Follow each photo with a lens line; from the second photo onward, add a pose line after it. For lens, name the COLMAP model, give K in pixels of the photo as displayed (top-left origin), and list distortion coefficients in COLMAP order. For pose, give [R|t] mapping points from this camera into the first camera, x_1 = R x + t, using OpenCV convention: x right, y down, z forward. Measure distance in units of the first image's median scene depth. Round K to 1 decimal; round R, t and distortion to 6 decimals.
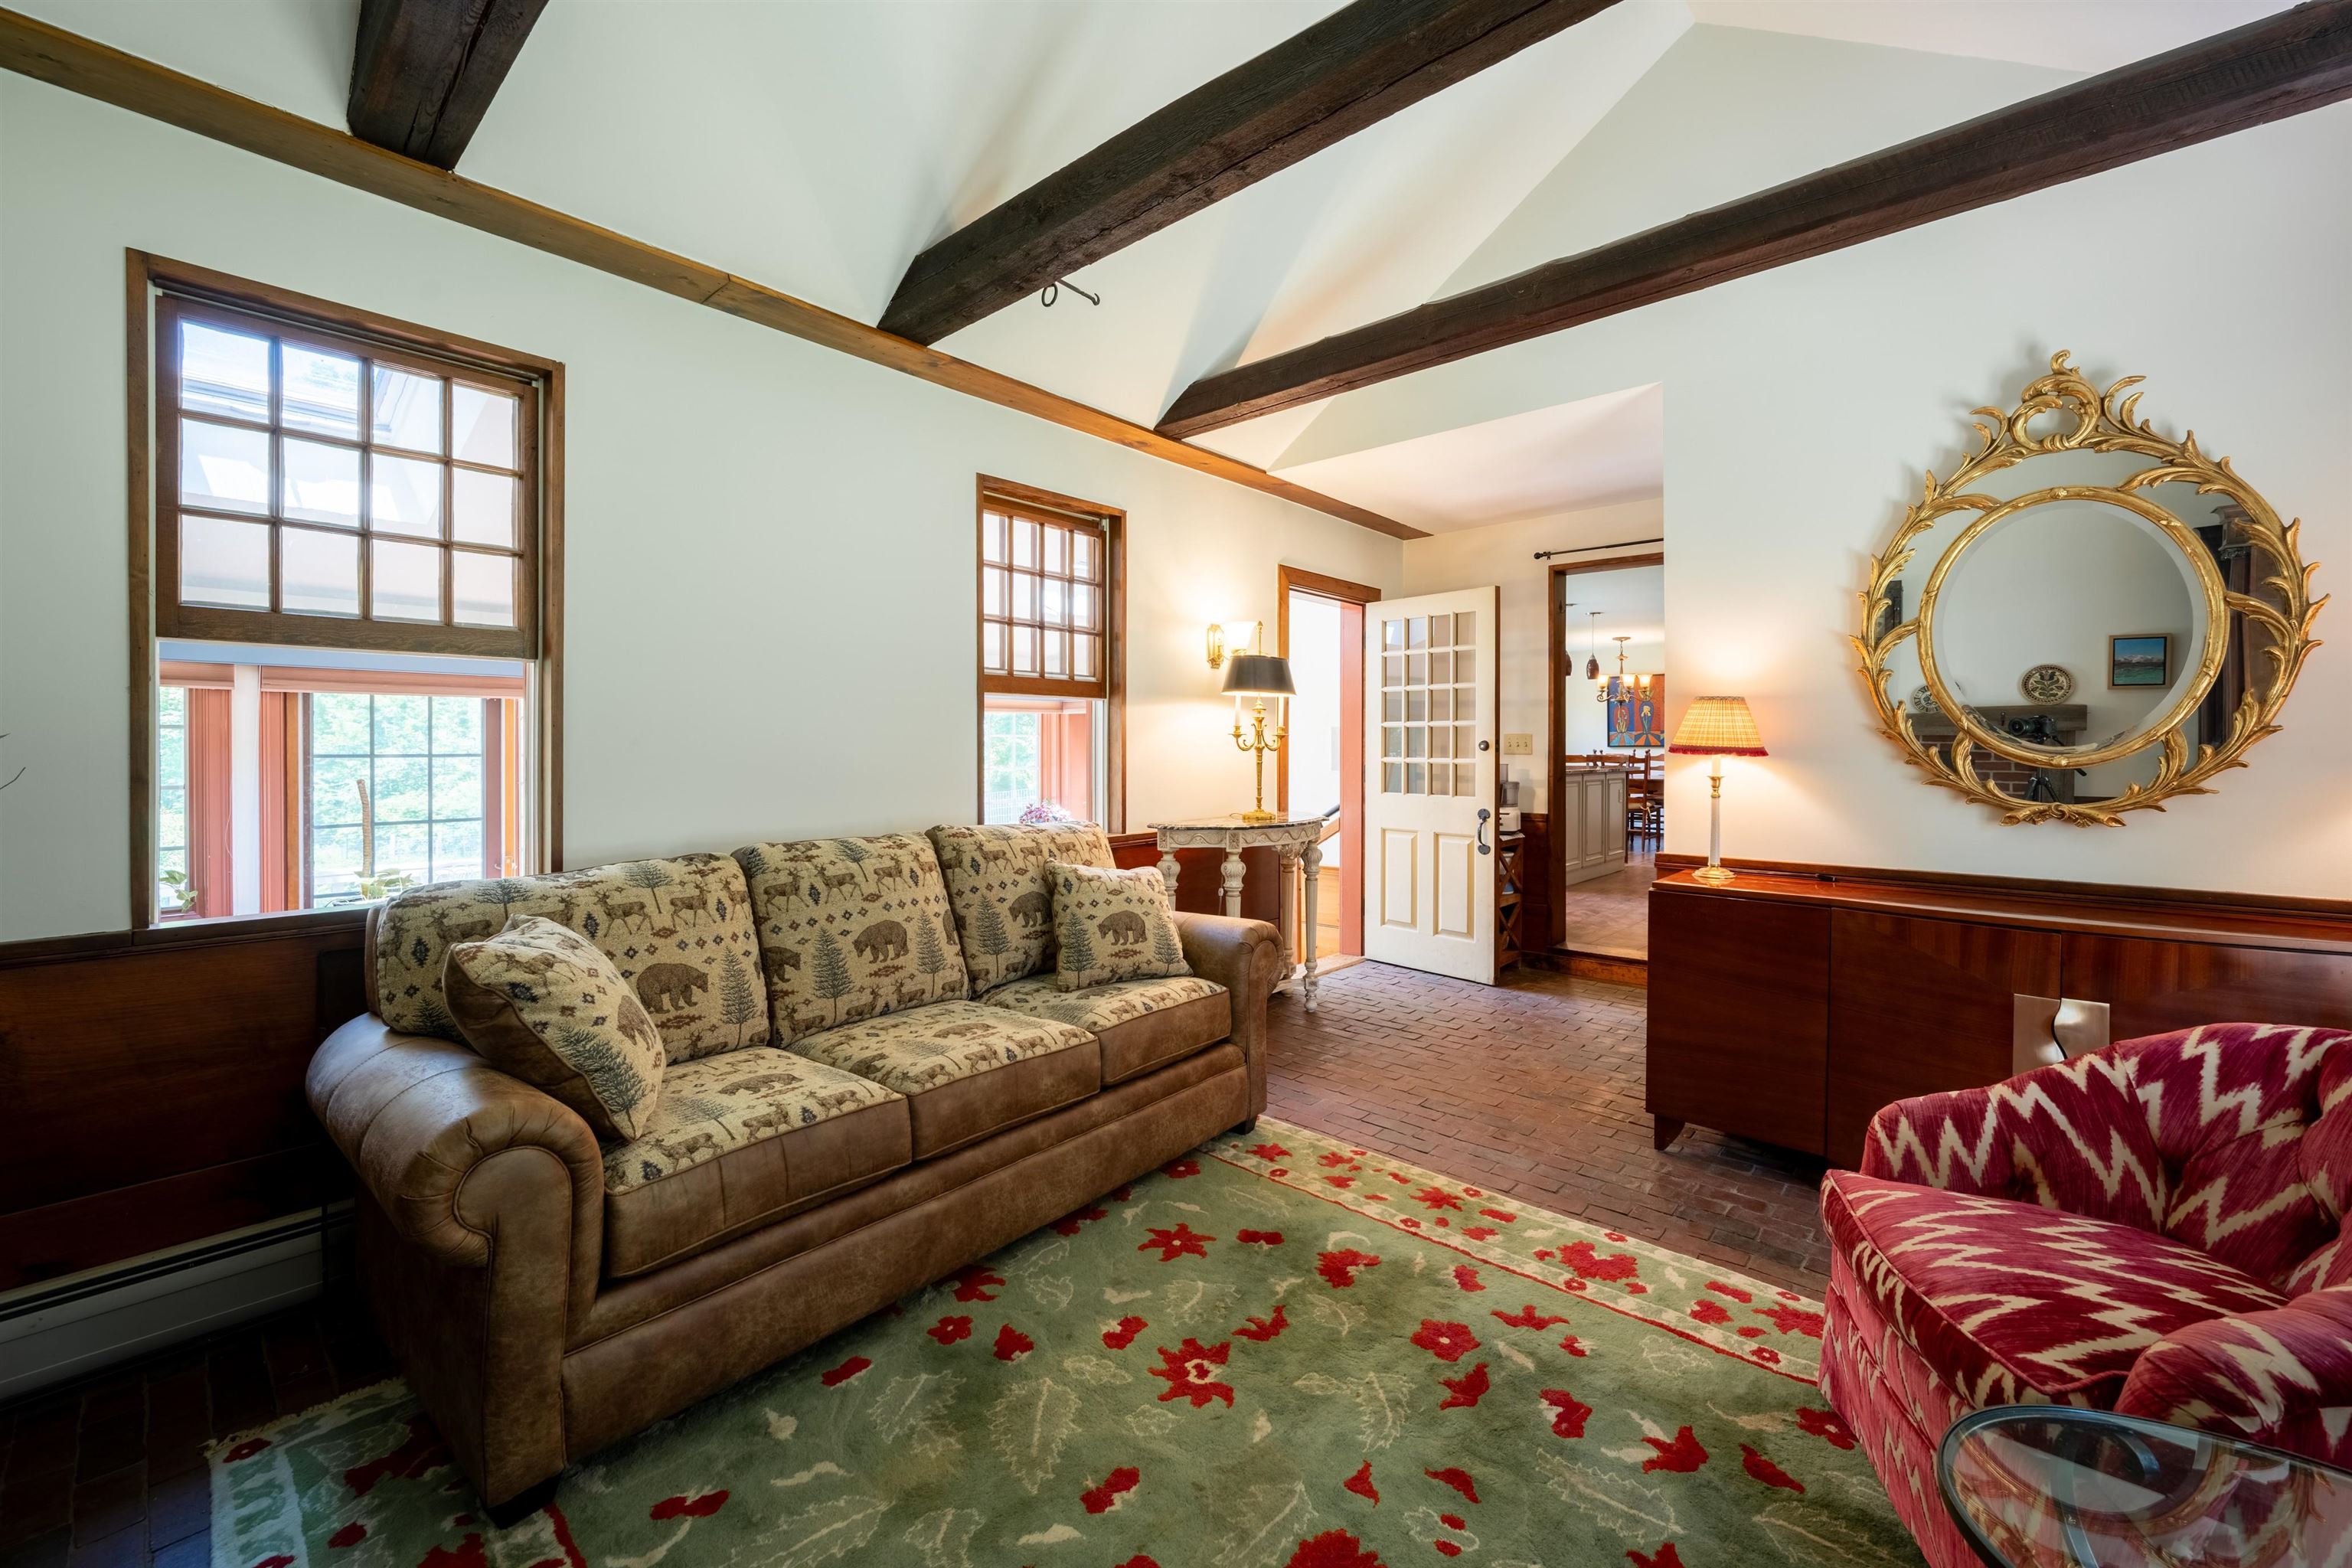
lens RADIAL K [[940.4, 0, 1184.0], [0, 940.4, 749.2], [0, 0, 1]] dist [0.000010, -0.000093]
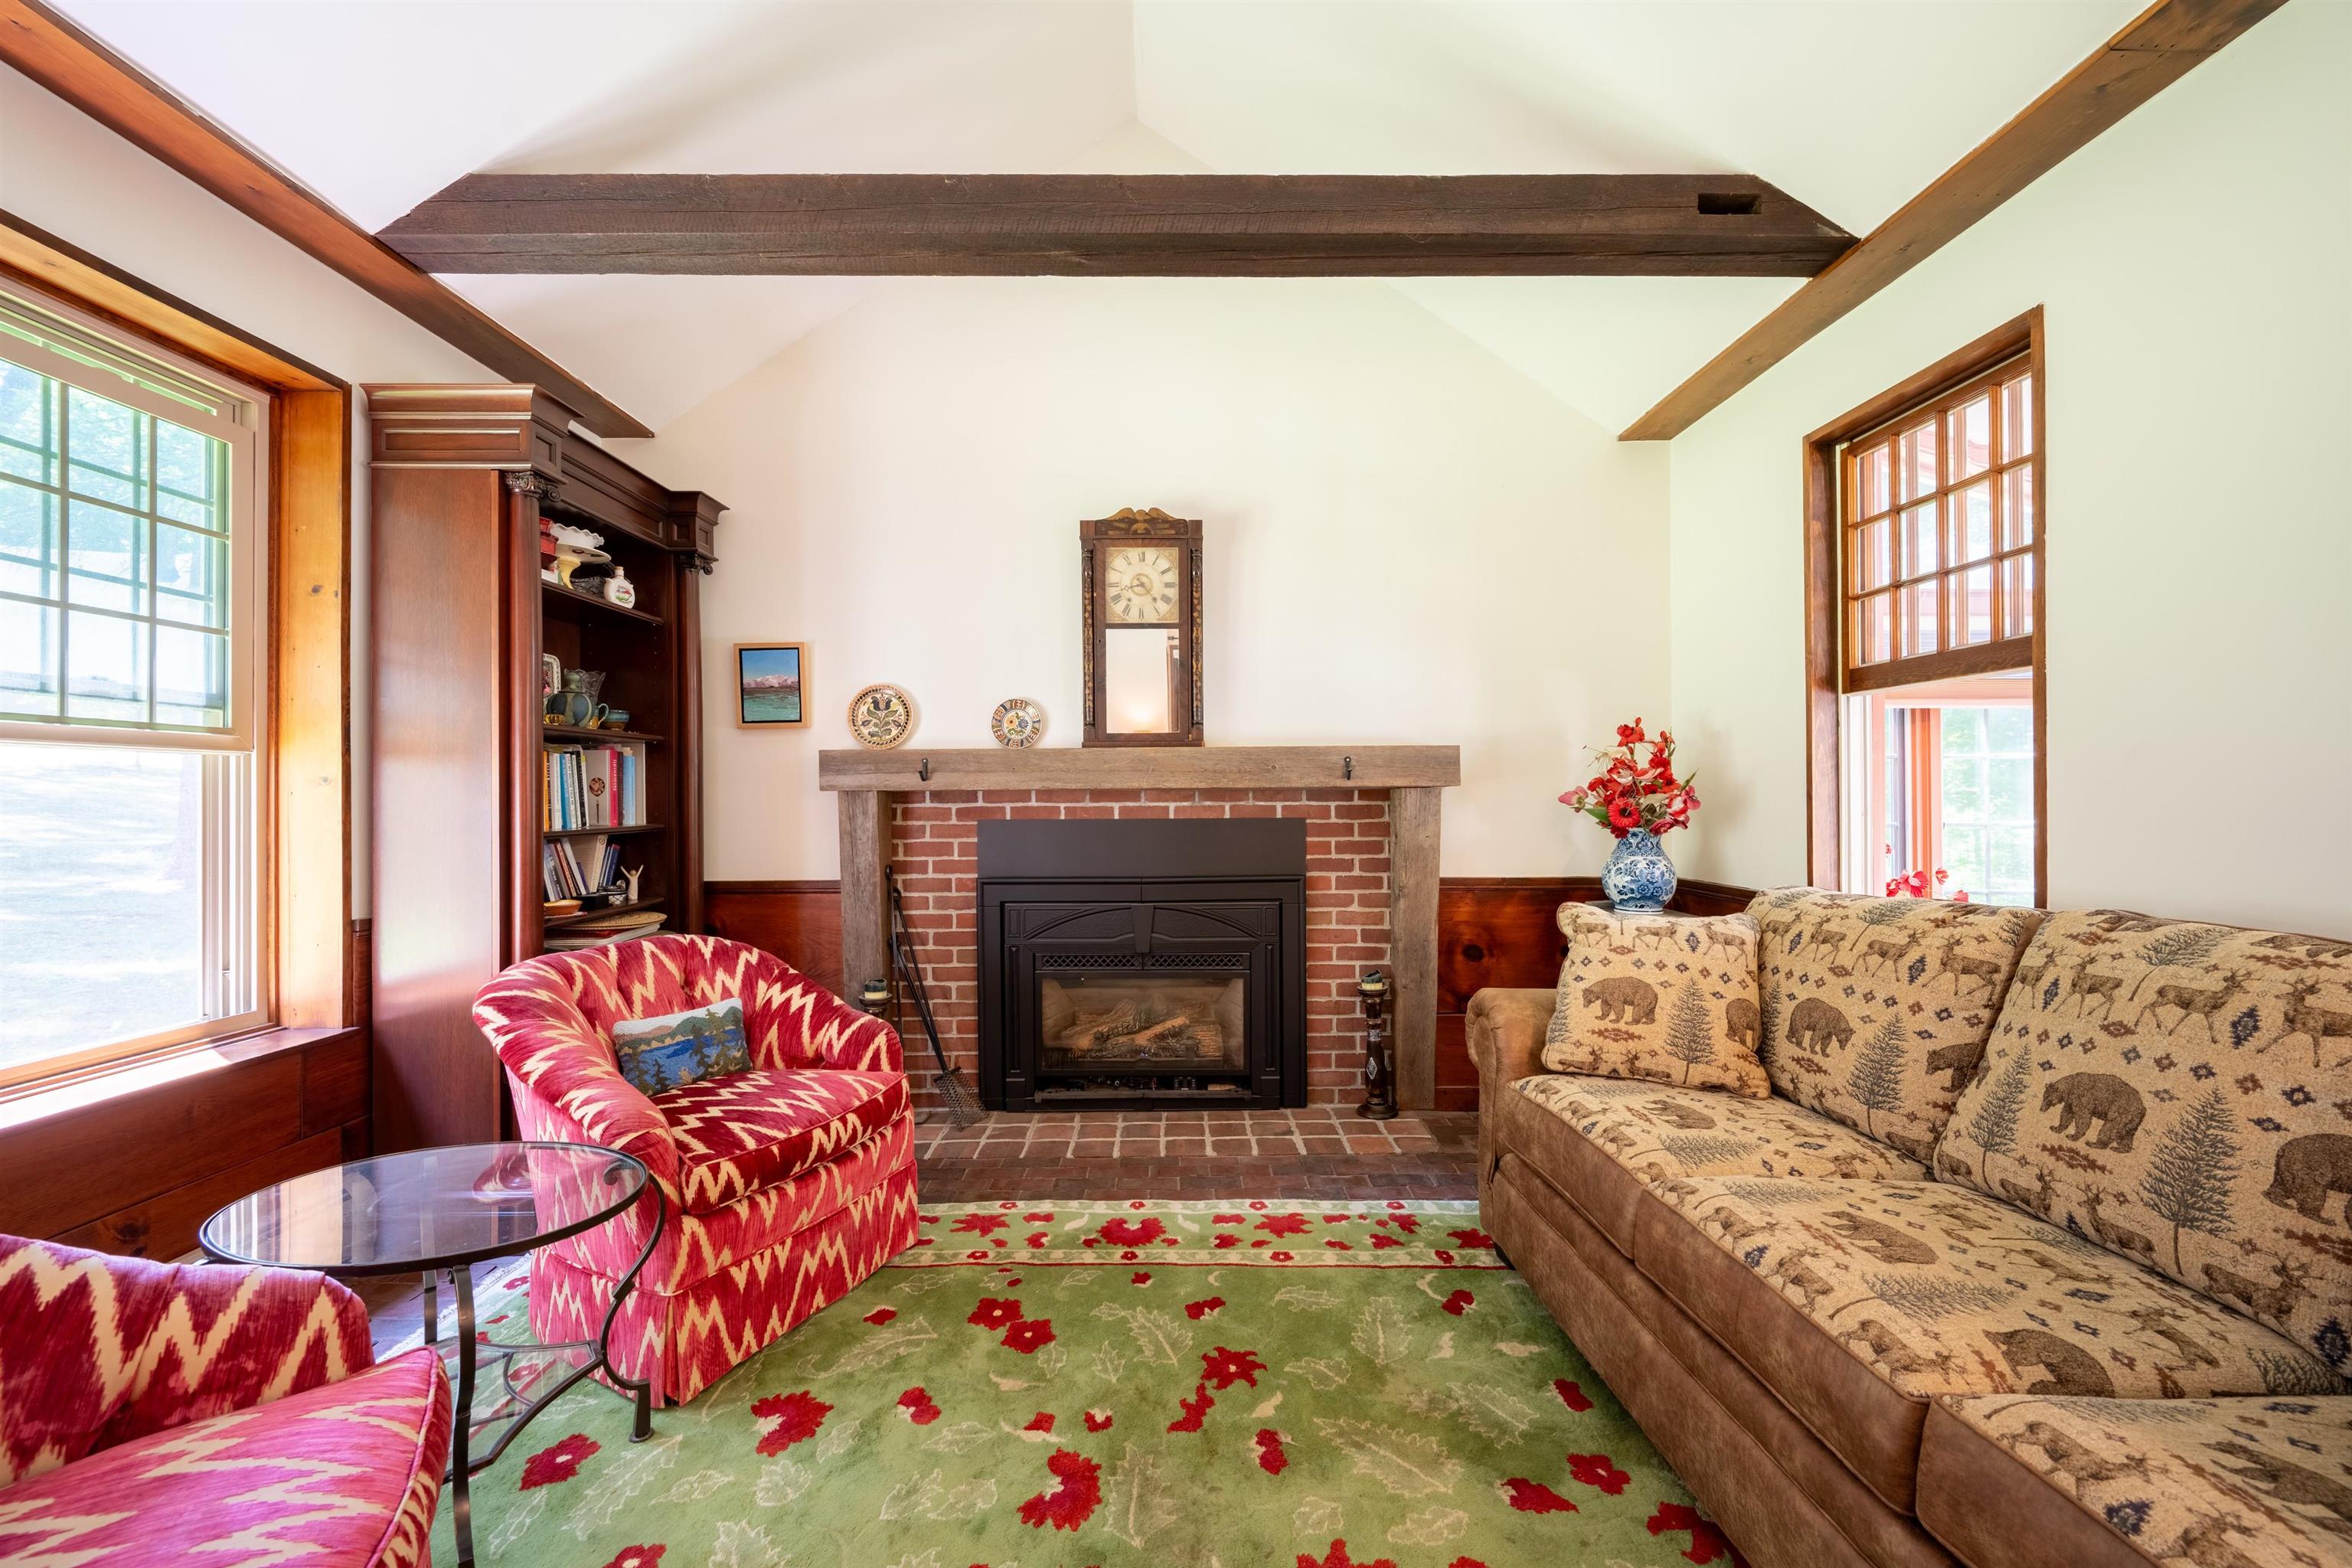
lens RADIAL K [[934.6, 0, 1179.4], [0, 934.6, 777.7], [0, 0, 1]] dist [0.000051, -0.000040]
pose [[-0.739266, -0.008419, -0.673361, 0.513210], [0.003242, 0.999866, -0.016061, 0.022259], [0.673405, -0.014056, -0.739140, 1.220031]]
